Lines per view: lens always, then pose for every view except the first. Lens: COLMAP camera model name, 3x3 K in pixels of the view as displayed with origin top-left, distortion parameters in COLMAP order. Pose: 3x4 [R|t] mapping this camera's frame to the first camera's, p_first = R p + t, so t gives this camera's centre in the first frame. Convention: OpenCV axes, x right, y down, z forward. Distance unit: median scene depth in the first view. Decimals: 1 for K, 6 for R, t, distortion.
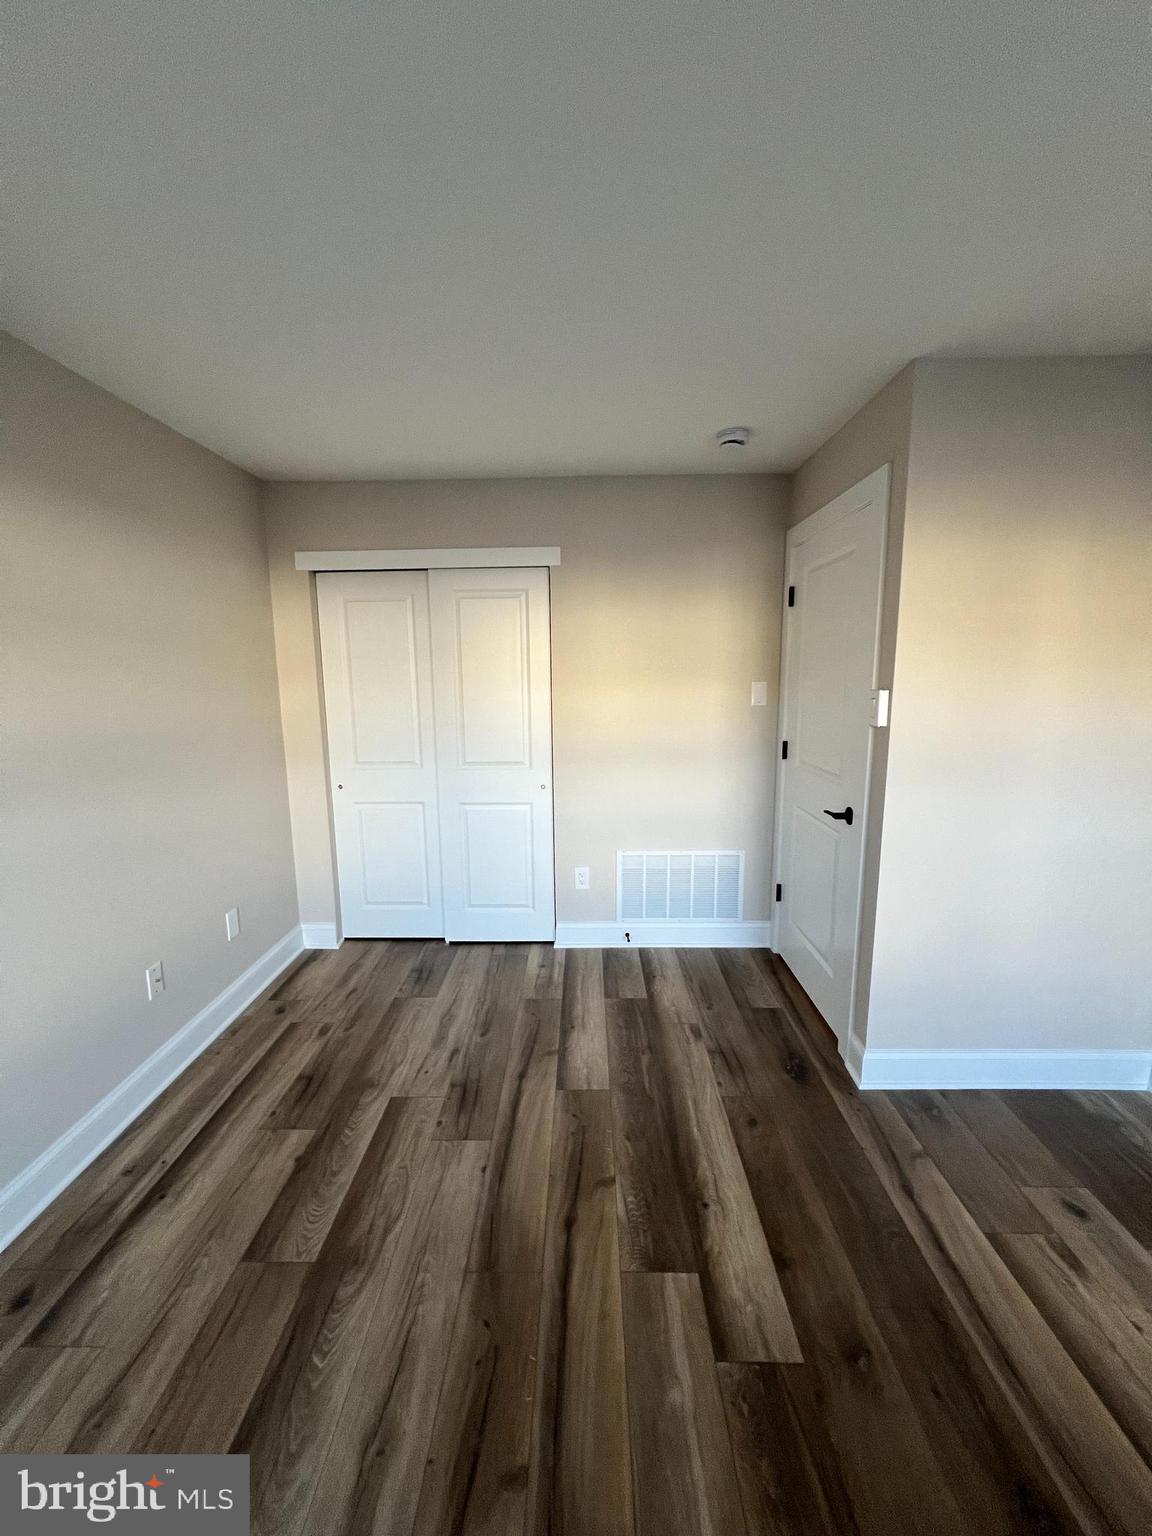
lens RADIAL K [[616.3, 0, 574.9], [0, 616.3, 767.7], [0, 0, 1]] dist [0.003168, 0.000570]
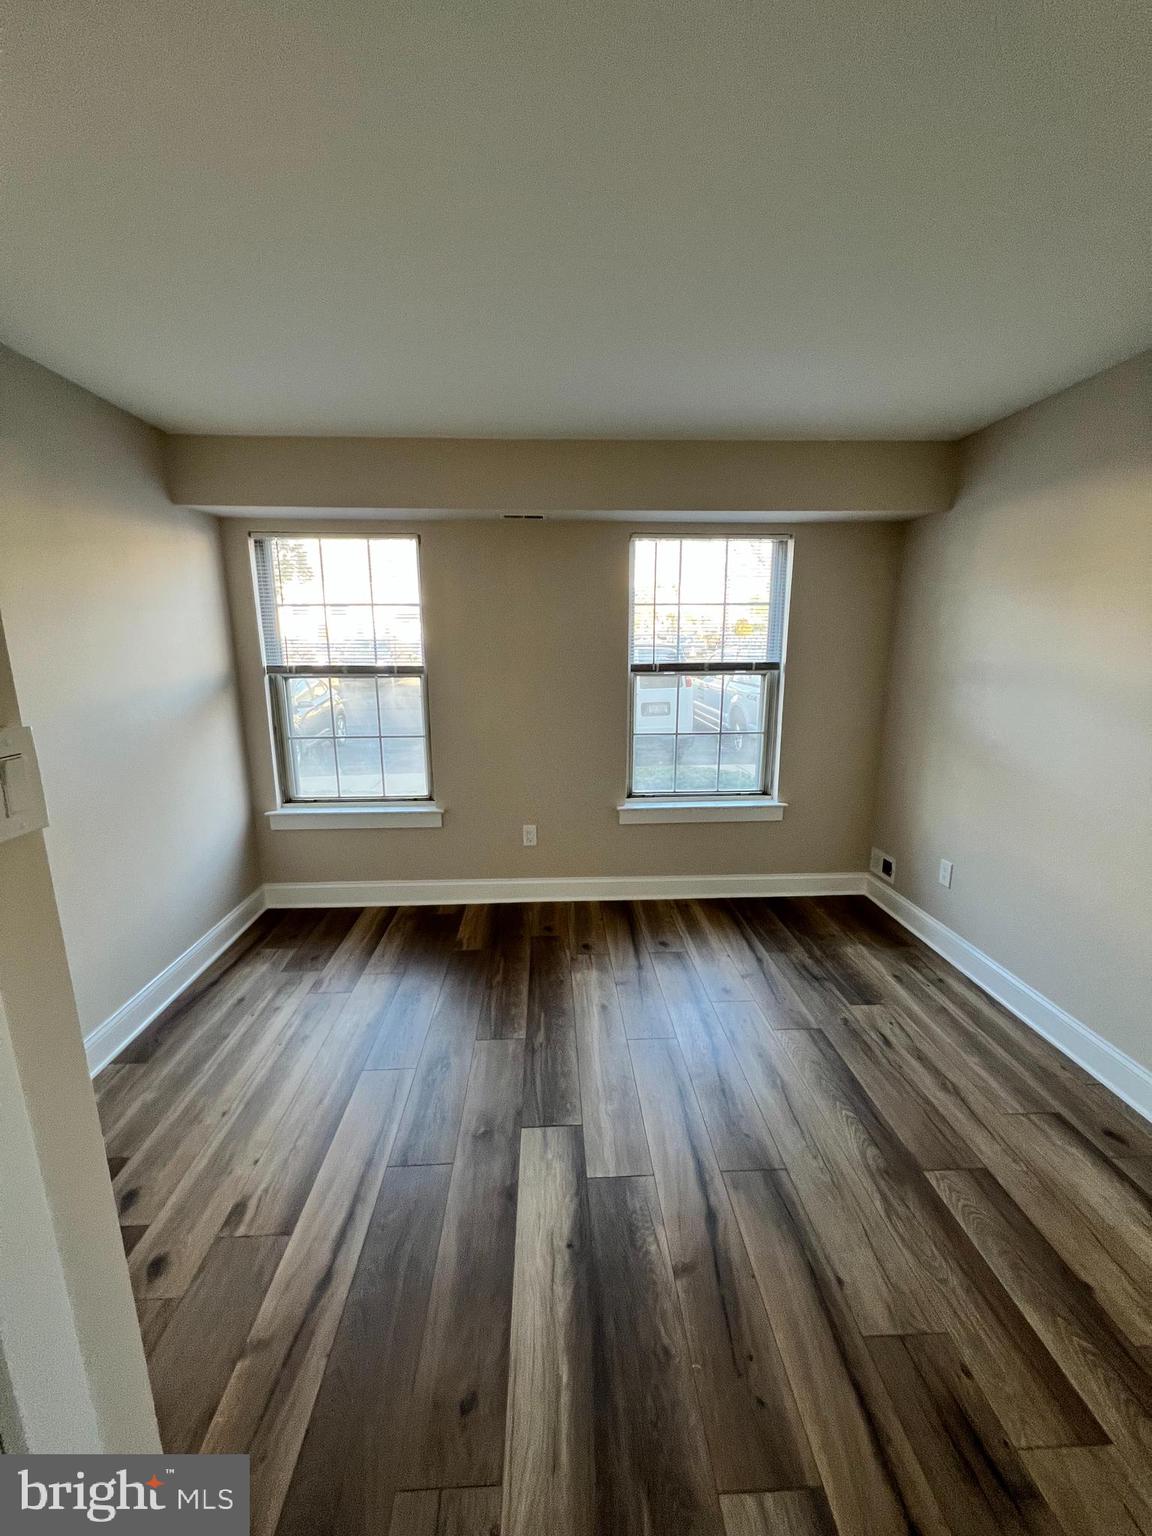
lens RADIAL K [[616.3, 0, 575.8], [0, 616.3, 769.3], [0, 0, 1]] dist [0.003168, 0.000570]
pose [[-0.997962, 0.025277, -0.058586, 0.247913], [0.002629, 0.933693, 0.358065, -0.280619], [0.063752, 0.357181, -0.931857, 1.661435]]
